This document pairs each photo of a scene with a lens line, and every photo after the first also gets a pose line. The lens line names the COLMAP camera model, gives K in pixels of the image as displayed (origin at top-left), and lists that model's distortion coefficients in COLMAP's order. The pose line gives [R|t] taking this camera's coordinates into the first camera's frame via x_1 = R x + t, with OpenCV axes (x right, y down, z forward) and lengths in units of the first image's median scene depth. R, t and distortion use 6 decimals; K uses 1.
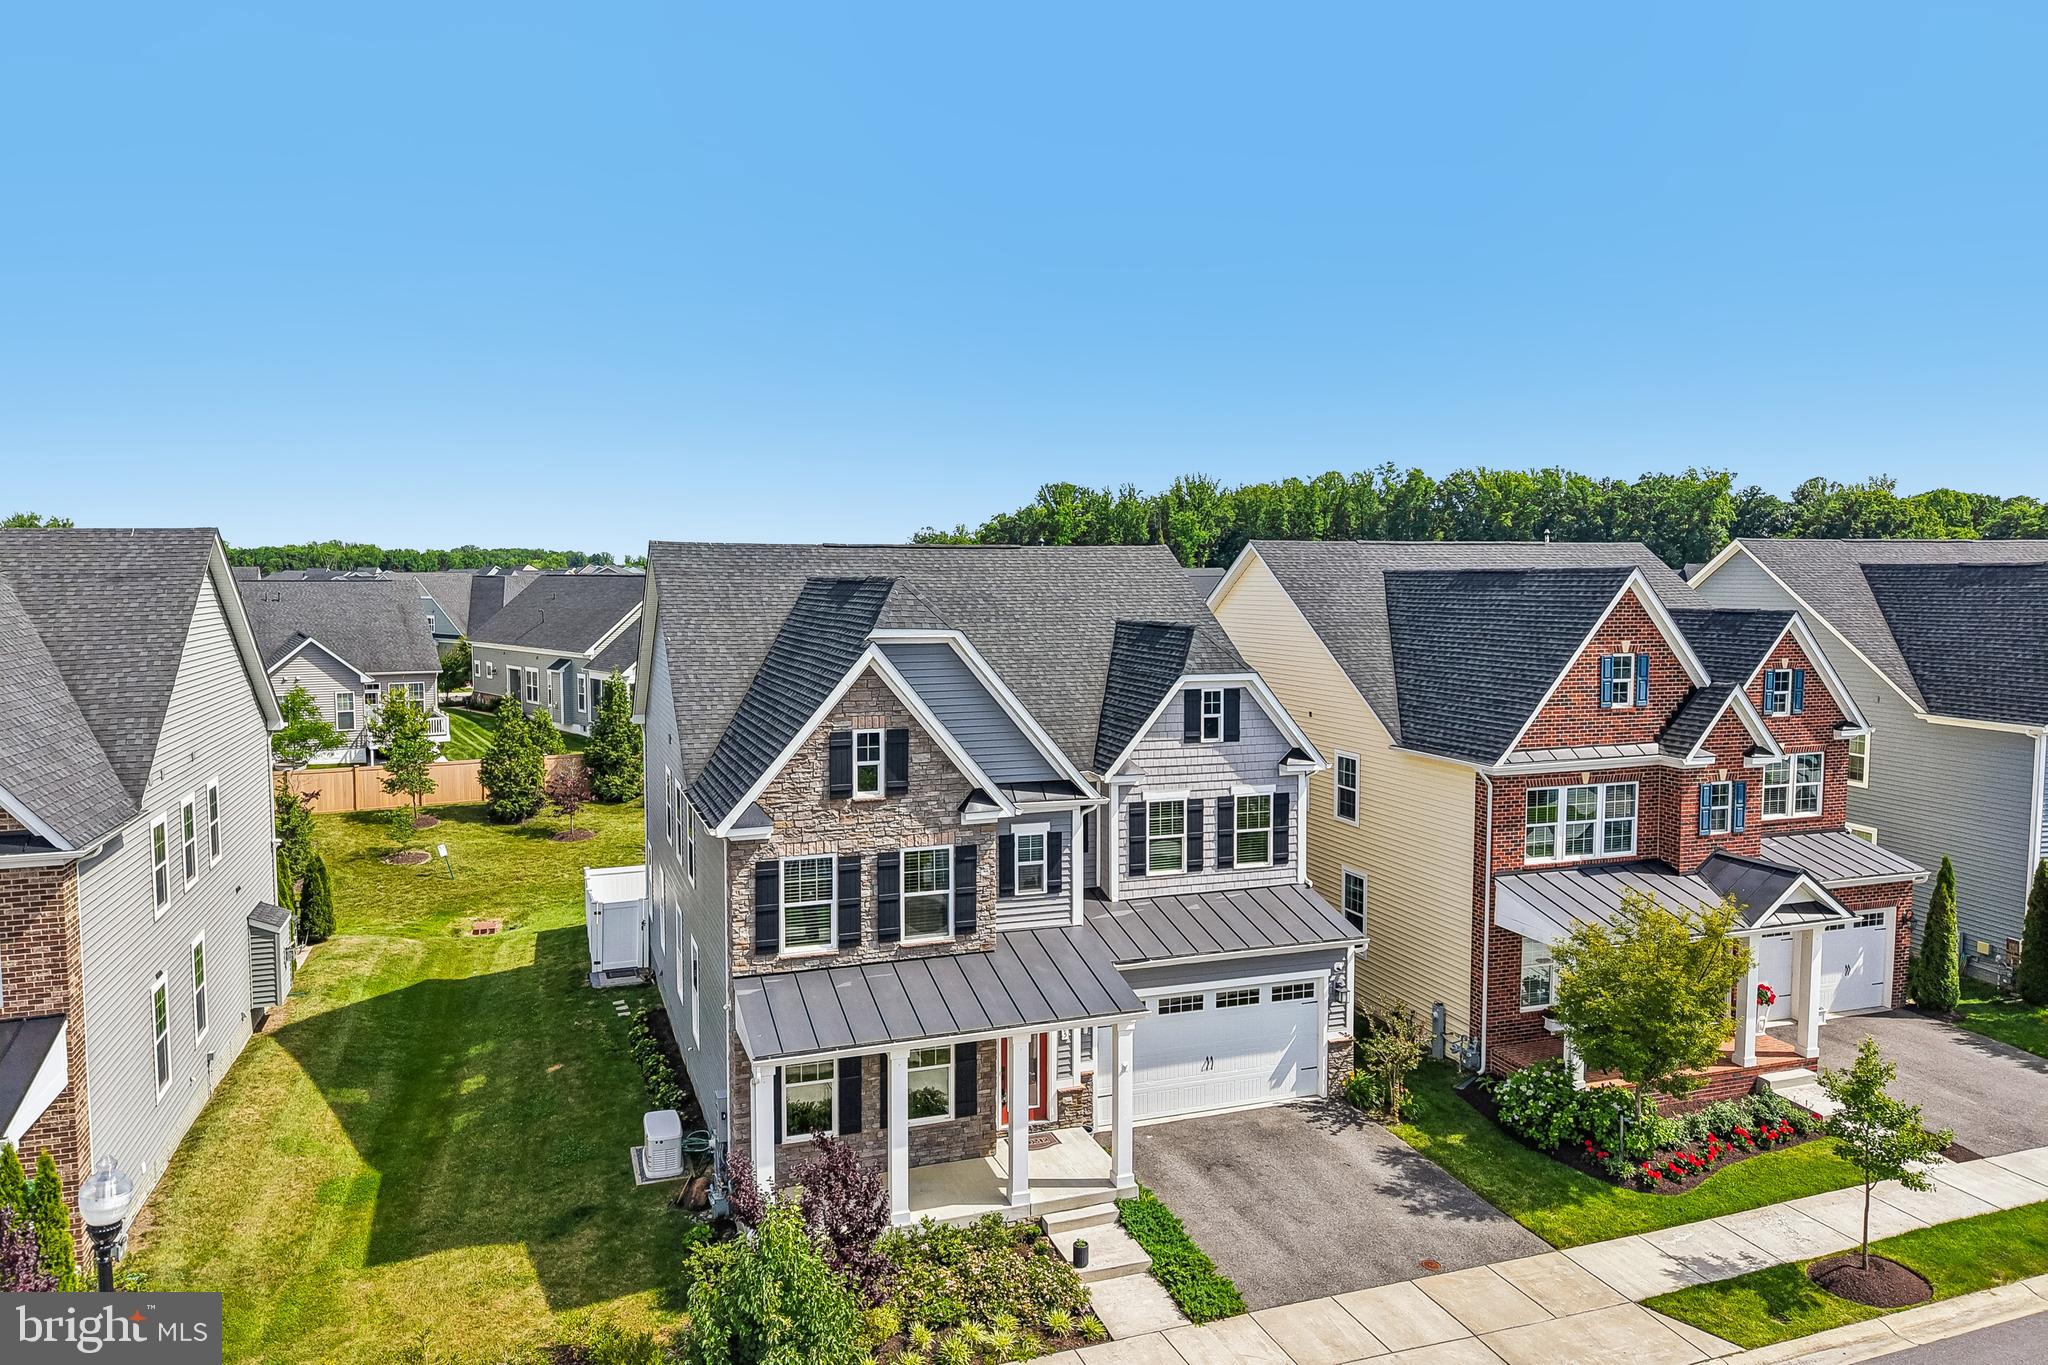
lens RADIAL K [[1365.8, 0, 1026.2], [0, 1365.8, 676.0], [0, 0, 1]] dist [0.048800, -0.049744]
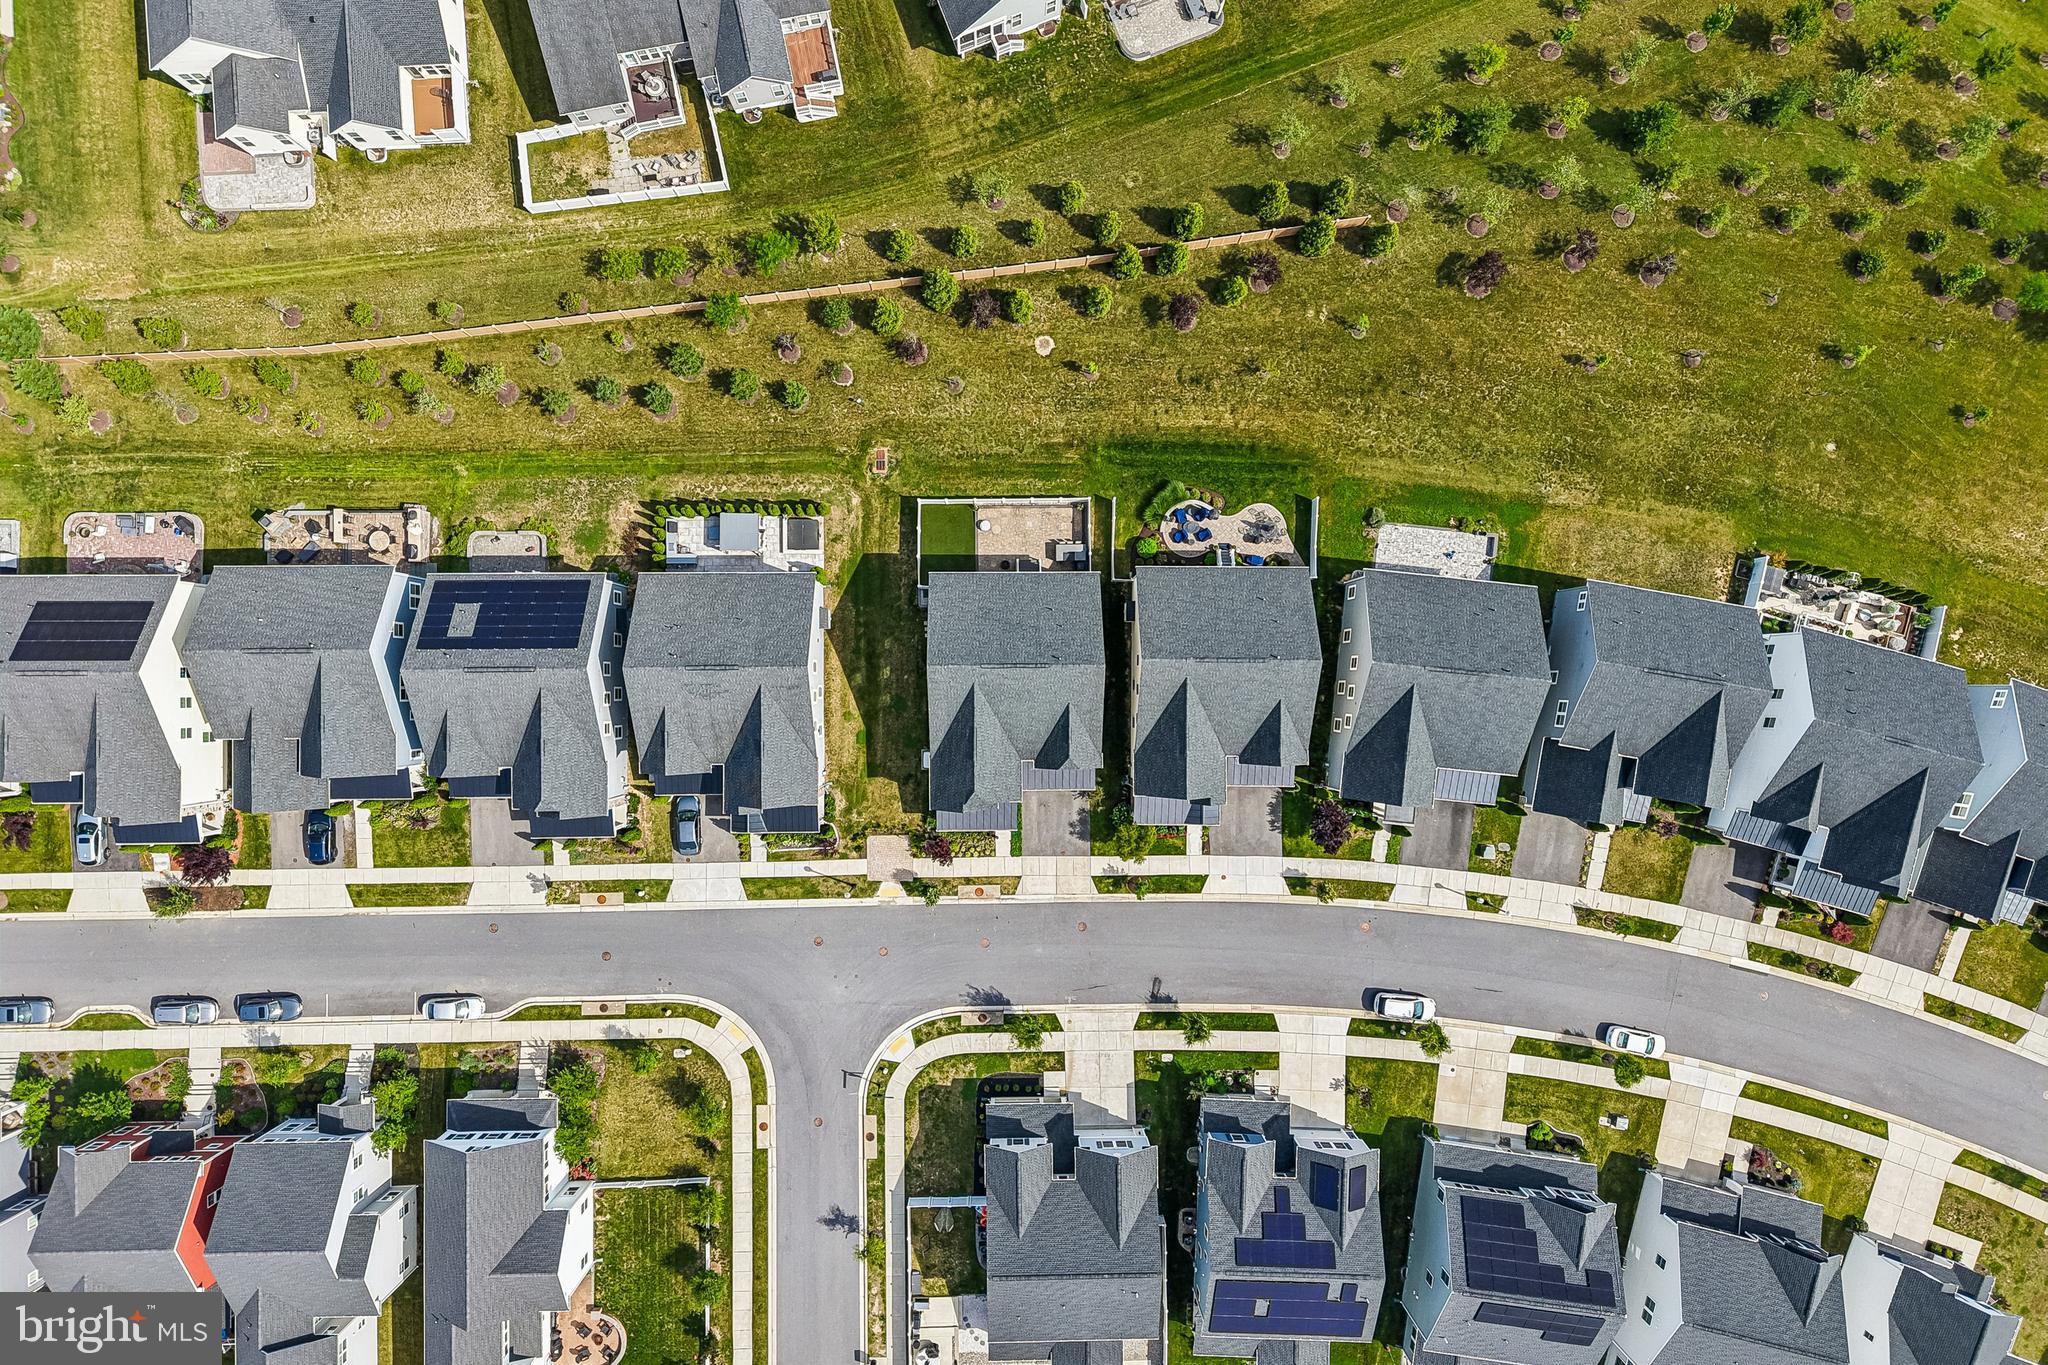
lens RADIAL K [[1365.8, 0, 1022.2], [0, 1365.8, 661.9], [0, 0, 1]] dist [0.048800, -0.049744]
pose [[0.942771, 0.333067, 0.015783, -0.134186], [-0.044132, 0.077720, 0.995998, -3.681833], [0.330507, -0.939695, 0.087971, 0.910503]]
